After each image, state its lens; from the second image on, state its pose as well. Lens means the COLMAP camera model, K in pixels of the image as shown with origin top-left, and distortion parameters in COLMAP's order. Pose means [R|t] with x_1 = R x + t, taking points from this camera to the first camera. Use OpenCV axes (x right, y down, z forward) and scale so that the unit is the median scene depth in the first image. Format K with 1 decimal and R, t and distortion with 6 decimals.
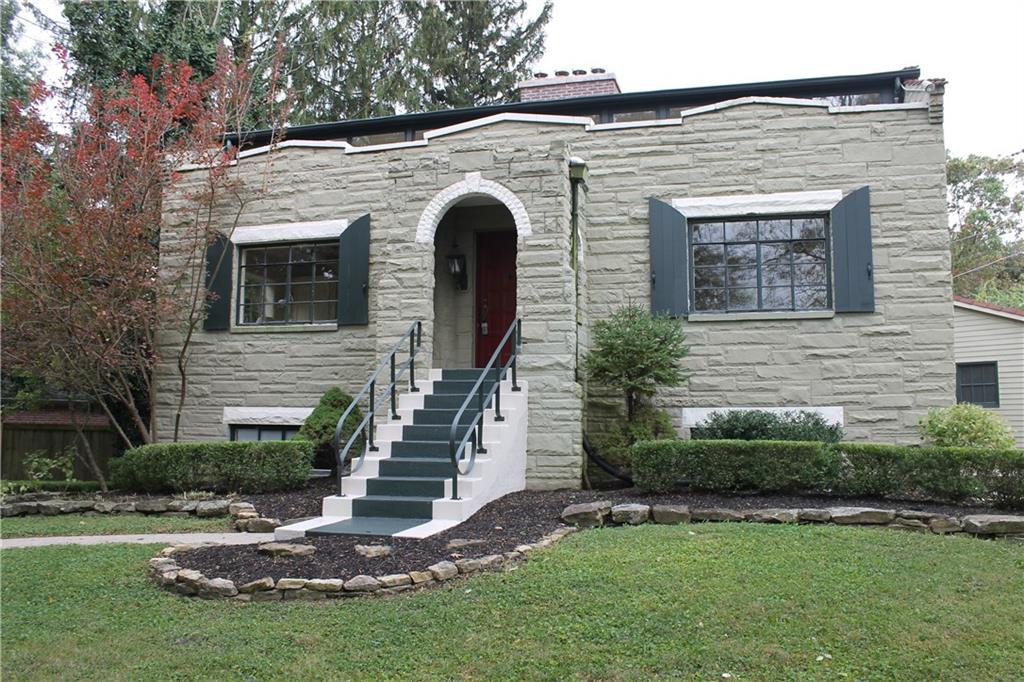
lens RADIAL K [[867.5, 0, 522.3], [0, 867.5, 343.9], [0, 0, 1]] dist [-0.170909, 0.159262]
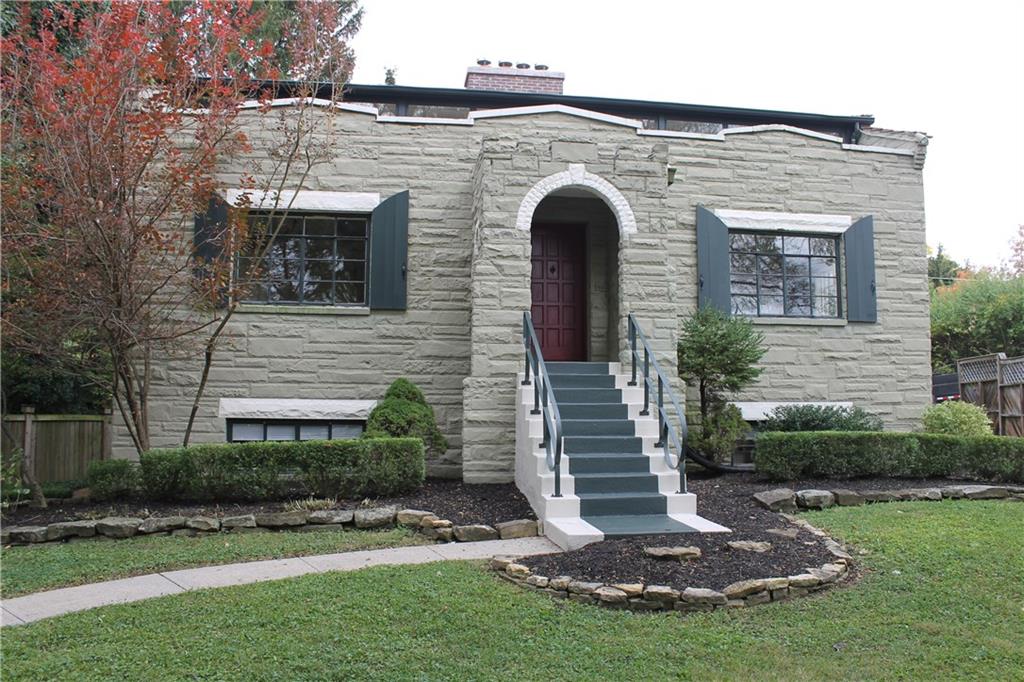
lens RADIAL K [[867.5, 0, 522.3], [0, 867.5, 343.9], [0, 0, 1]] dist [-0.170909, 0.159262]
pose [[0.911496, 0.032104, 0.410054, -0.503898], [-0.037793, 0.999269, 0.005774, 0.004080], [-0.409569, -0.020760, 0.912043, 0.117268]]
